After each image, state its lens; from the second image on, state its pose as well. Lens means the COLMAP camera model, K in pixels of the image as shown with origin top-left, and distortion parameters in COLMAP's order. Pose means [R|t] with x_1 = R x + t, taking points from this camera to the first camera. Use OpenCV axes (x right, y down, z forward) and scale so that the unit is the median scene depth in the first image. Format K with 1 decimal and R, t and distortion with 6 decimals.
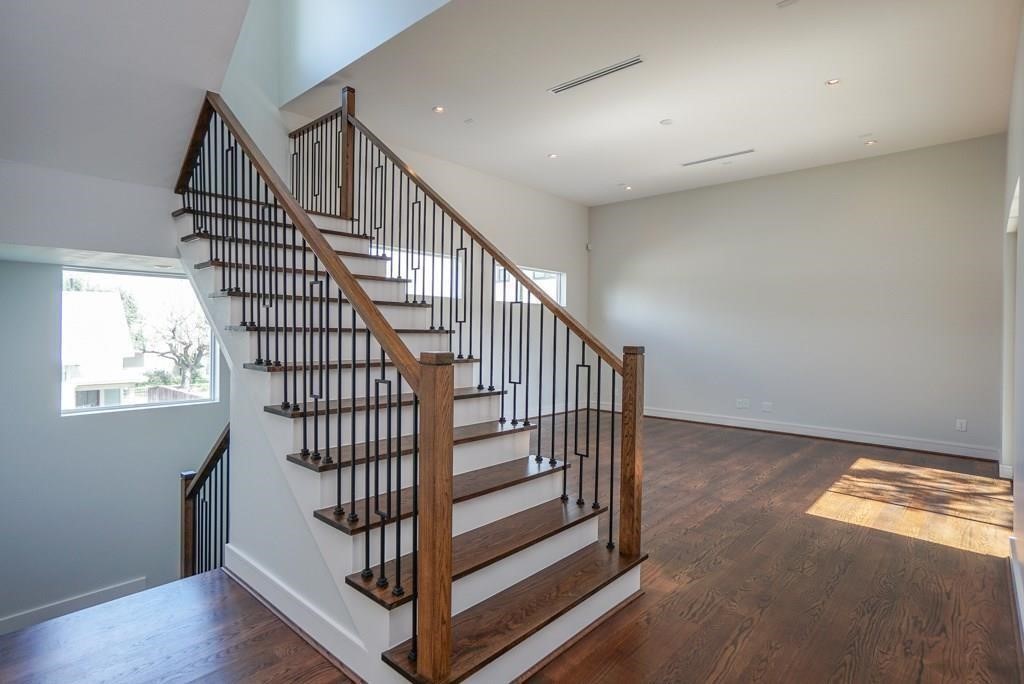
lens RADIAL K [[520.3, 0, 485.2], [0, 520.3, 332.7], [0, 0, 1]] dist [-0.016803, 0.000024]
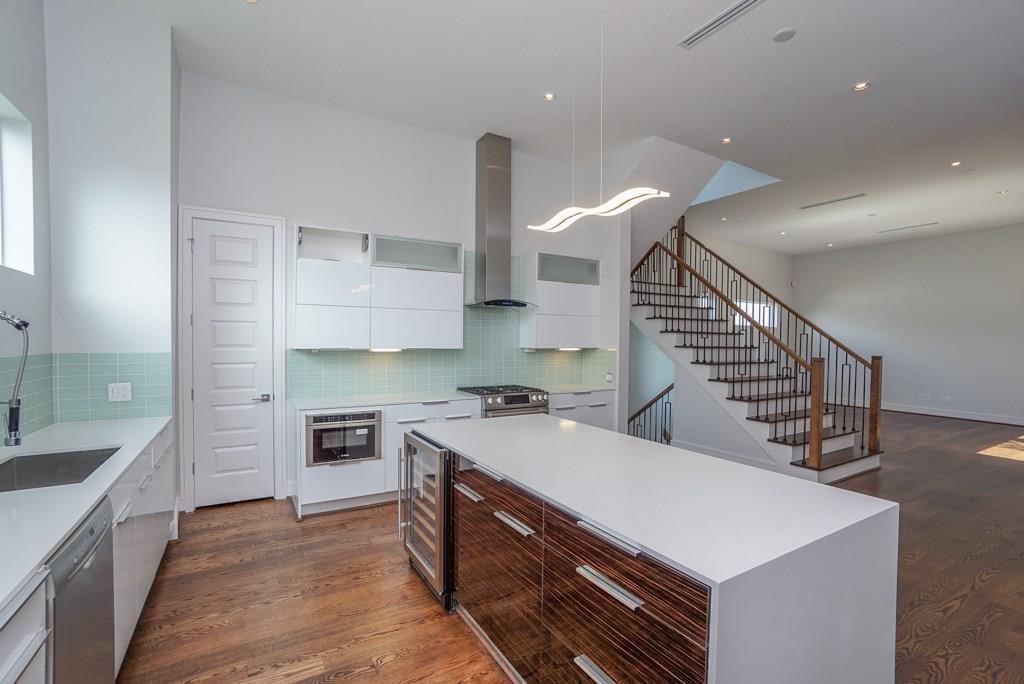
lens RADIAL K [[455.8, 0, 509.0], [0, 455.8, 346.7], [0, 0, 1]] dist [-0.048351, 0.023837]
pose [[0.963279, 0.004458, -0.268465, -0.552766], [-0.000989, 0.999914, 0.013058, -0.028145], [0.268500, -0.012313, 0.963201, -0.964989]]
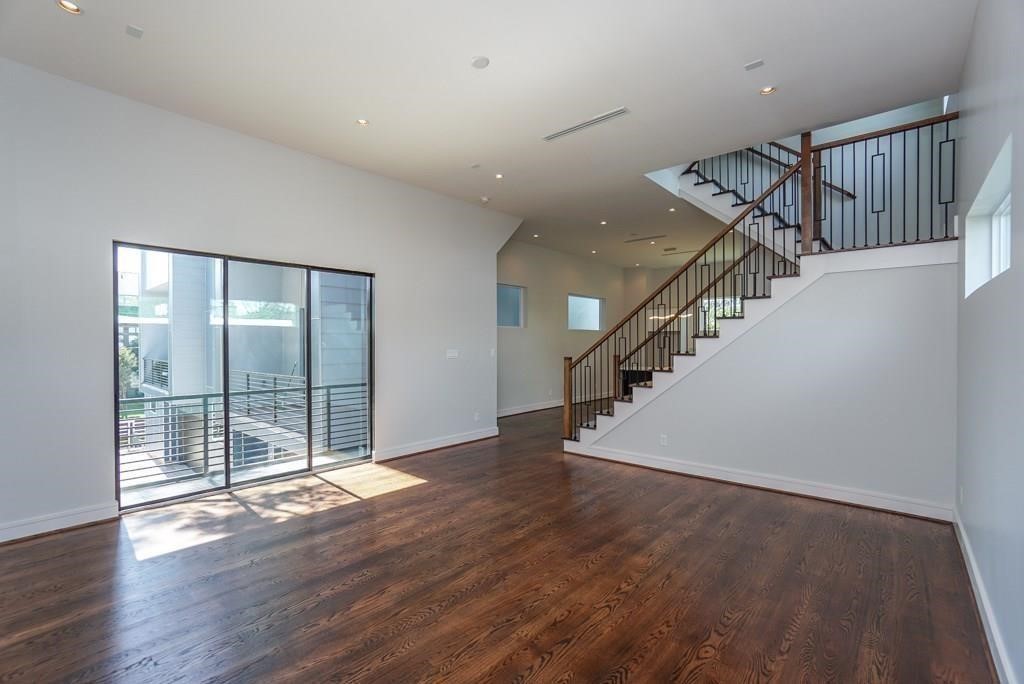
lens RADIAL K [[455.8, 0, 509.0], [0, 455.8, 346.7], [0, 0, 1]] dist [-0.048351, 0.023837]
pose [[-0.999817, -0.012848, -0.014171, 0.497583], [-0.012908, 0.999908, 0.004179, -0.026065], [0.014116, 0.004361, -0.999891, 2.581647]]
